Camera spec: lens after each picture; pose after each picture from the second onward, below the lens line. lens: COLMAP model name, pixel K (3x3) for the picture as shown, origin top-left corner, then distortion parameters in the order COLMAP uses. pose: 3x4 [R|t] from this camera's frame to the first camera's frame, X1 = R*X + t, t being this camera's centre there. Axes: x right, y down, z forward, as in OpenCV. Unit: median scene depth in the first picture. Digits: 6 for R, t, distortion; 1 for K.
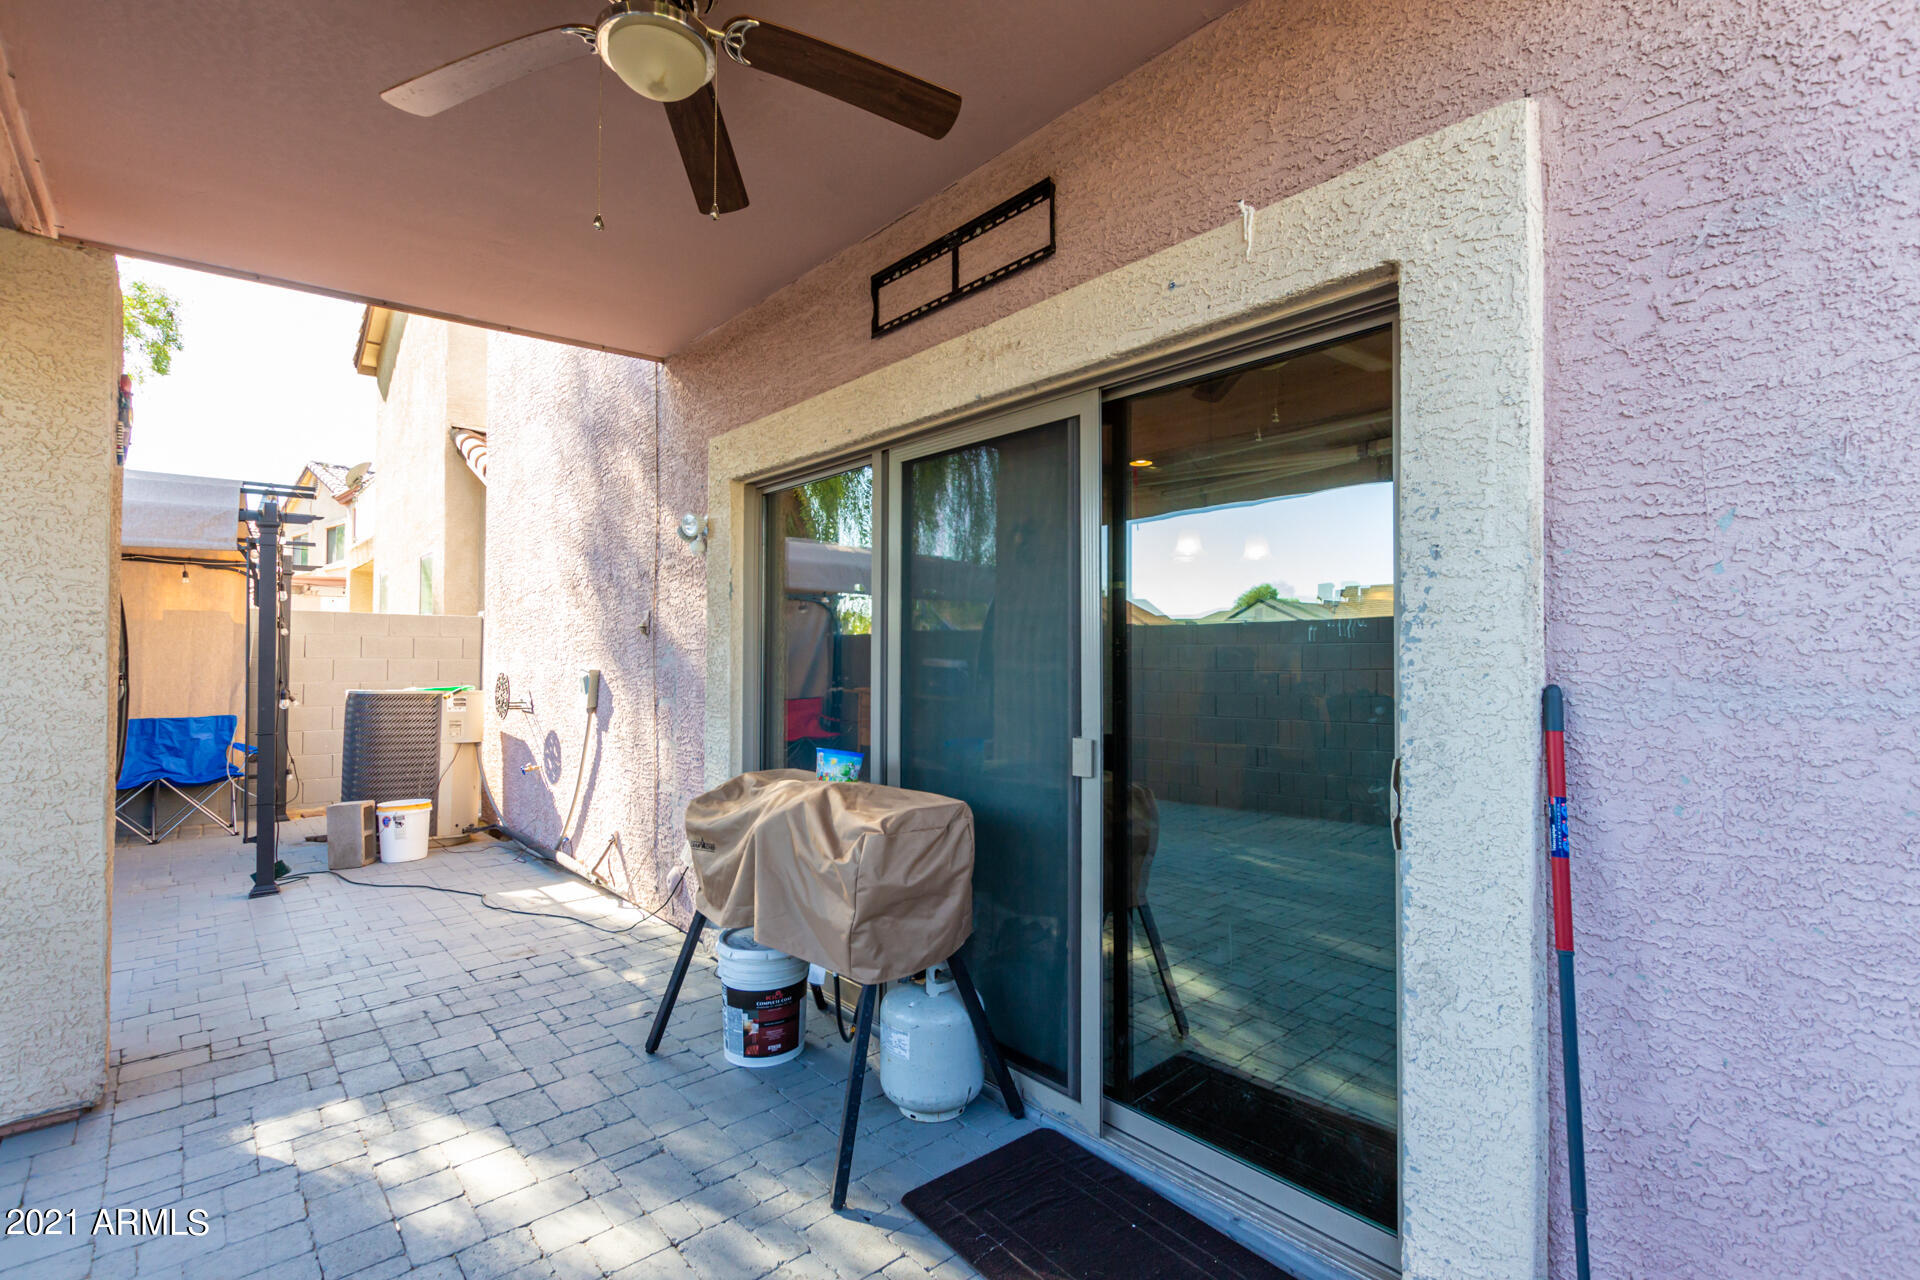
lens RADIAL K [[877.2, 0, 957.3], [0, 877.2, 642.5], [0, 0, 1]] dist [0.010561, -0.004467]
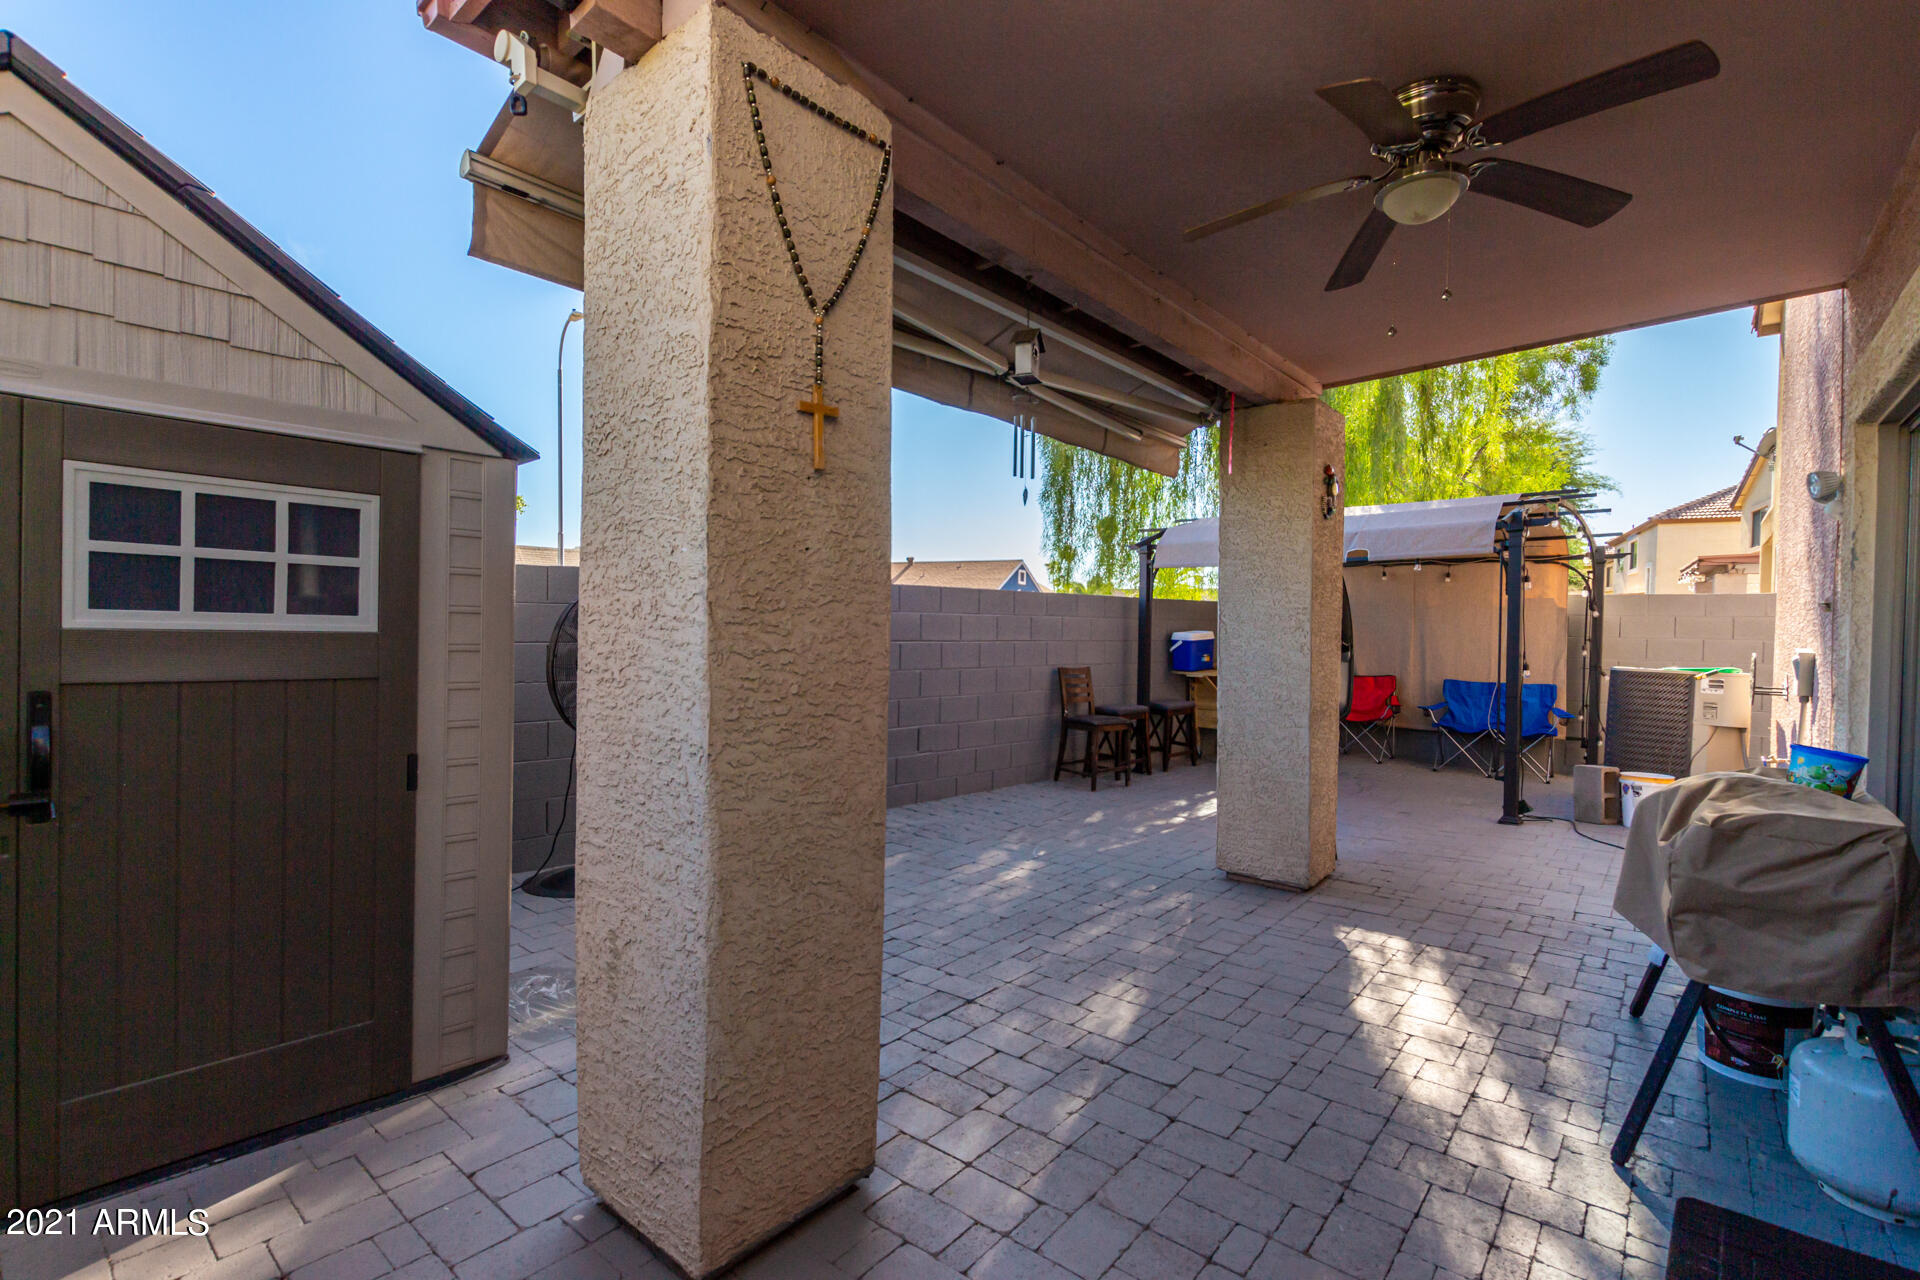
lens RADIAL K [[877.2, 0, 959.9], [0, 877.2, 636.7], [0, 0, 1]] dist [0.010561, -0.004467]
pose [[0.151758, 0.009108, -0.988376, 0.513210], [0.006149, 0.999929, 0.010159, 0.000480], [0.988399, -0.007619, 0.151692, 0.047955]]
